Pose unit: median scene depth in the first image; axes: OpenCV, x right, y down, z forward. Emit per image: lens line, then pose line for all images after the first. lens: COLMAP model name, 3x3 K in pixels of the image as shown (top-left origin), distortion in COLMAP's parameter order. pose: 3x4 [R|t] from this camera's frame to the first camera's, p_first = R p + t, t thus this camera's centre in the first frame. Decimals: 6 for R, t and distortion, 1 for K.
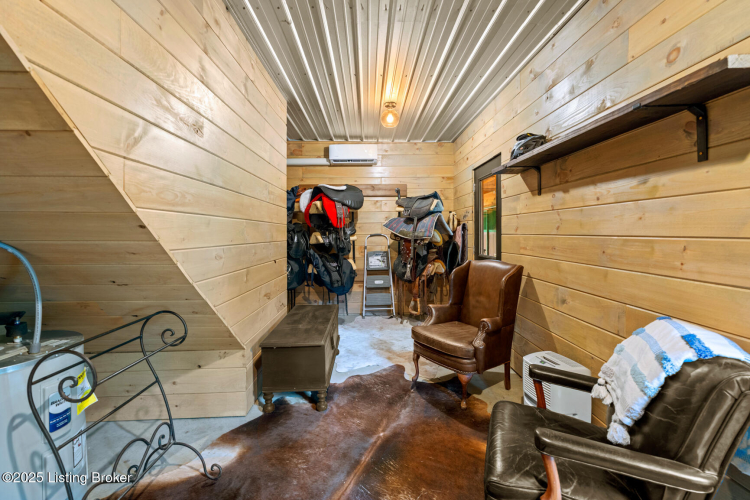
lens RADIAL K [[342.6, 0, 377.2], [0, 342.6, 247.2], [0, 0, 1]] dist [-0.001197, -0.000162]
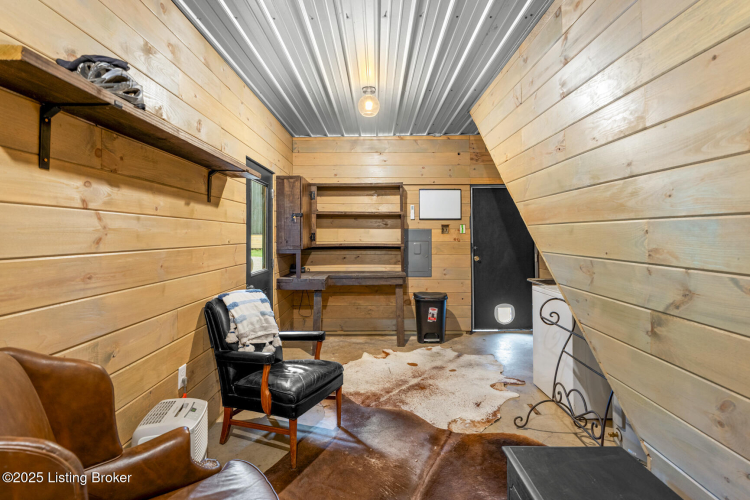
lens RADIAL K [[390.9, 0, 375.7], [0, 390.9, 245.3], [0, 0, 1]] dist [0.000803, 0.000085]
pose [[-0.999344, 0.008447, 0.035230, 0.026244], [0.010862, 0.997562, 0.068930, -0.105023], [-0.034561, 0.069267, -0.996999, 1.932055]]
